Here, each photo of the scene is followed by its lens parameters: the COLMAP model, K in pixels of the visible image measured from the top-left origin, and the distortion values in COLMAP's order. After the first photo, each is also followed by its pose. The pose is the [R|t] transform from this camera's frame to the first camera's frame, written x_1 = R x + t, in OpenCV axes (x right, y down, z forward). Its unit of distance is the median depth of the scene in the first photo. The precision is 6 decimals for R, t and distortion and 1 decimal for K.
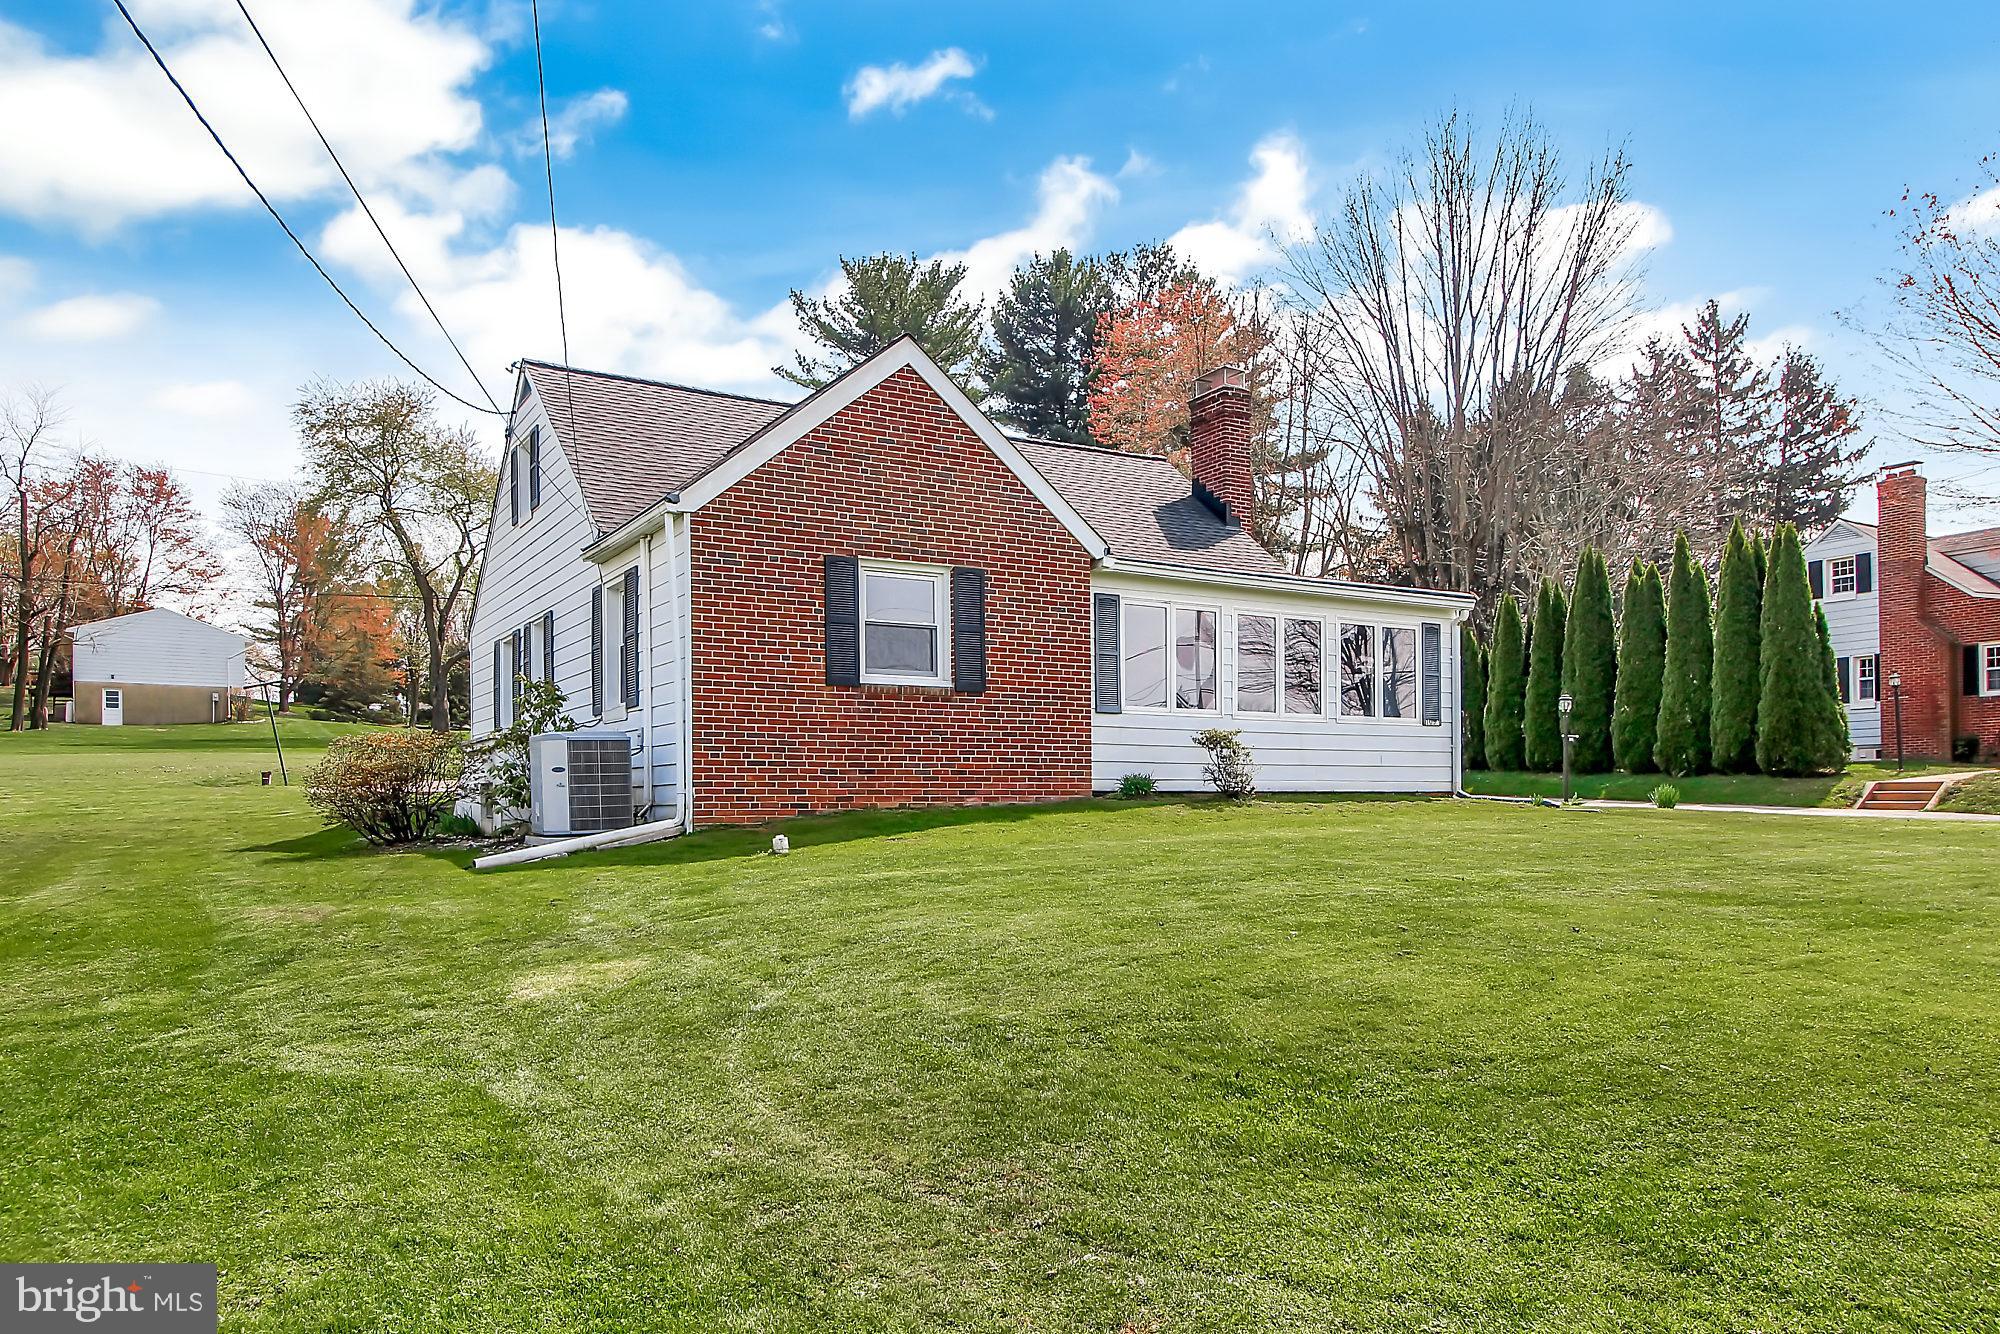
lens RADIAL K [[1285.1, 0, 876.1], [0, 1285.1, 804.9], [0, 0, 1]] dist [-0.000991, 0.000817]
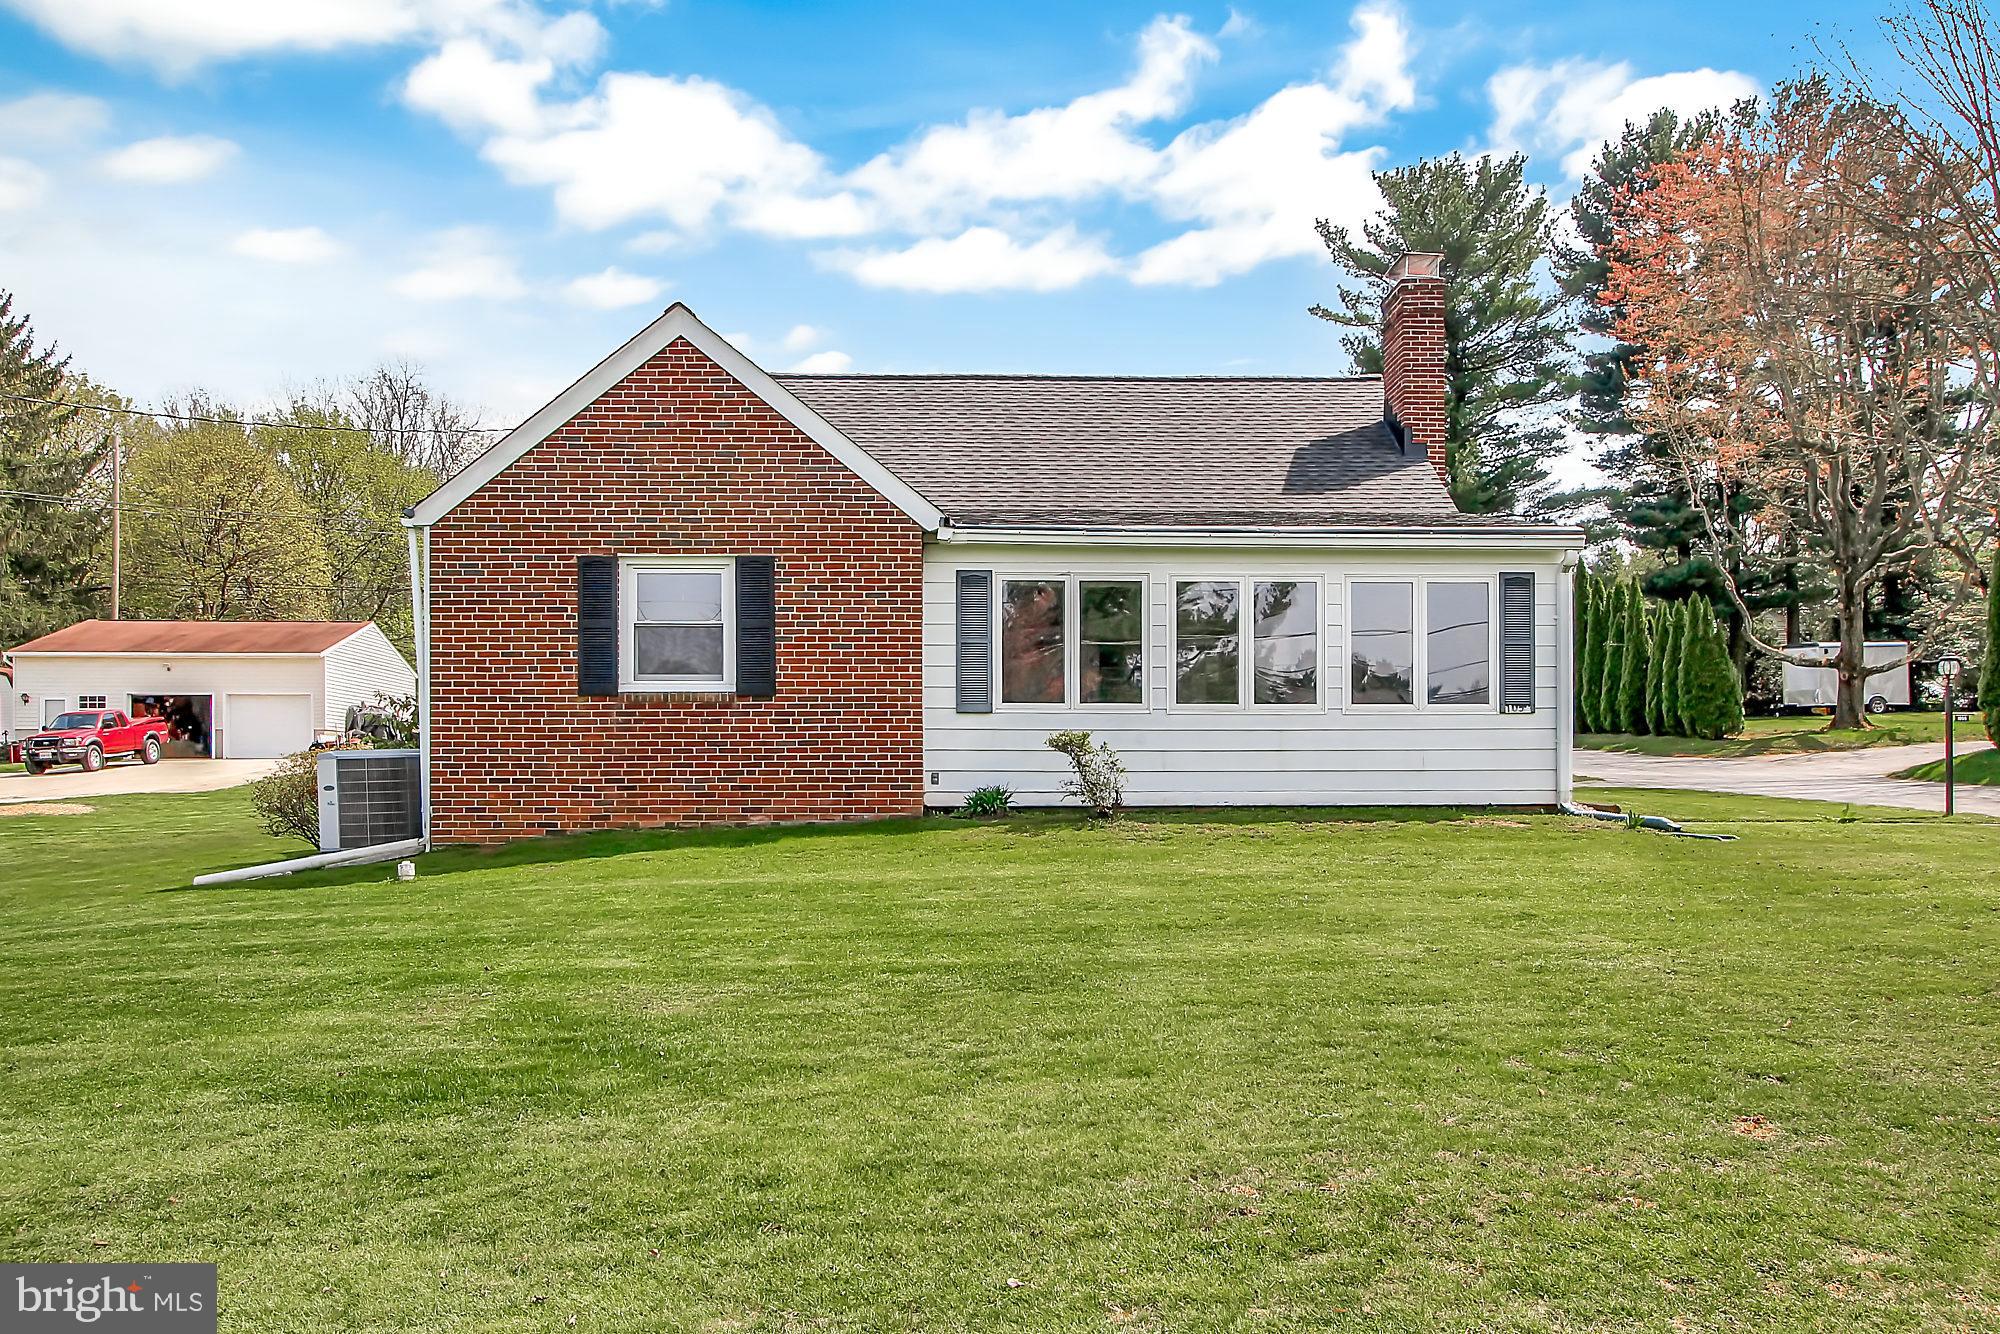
lens RADIAL K [[1338.9, 0, 999.5], [0, 1338.9, 786.8], [0, 0, 1]] dist [-0.005348, -0.000346]
pose [[0.904258, 0.001205, -0.426984, 0.620153], [0.000793, 0.999990, 0.004502, -0.029627], [0.426985, -0.004410, 0.904248, 0.239027]]
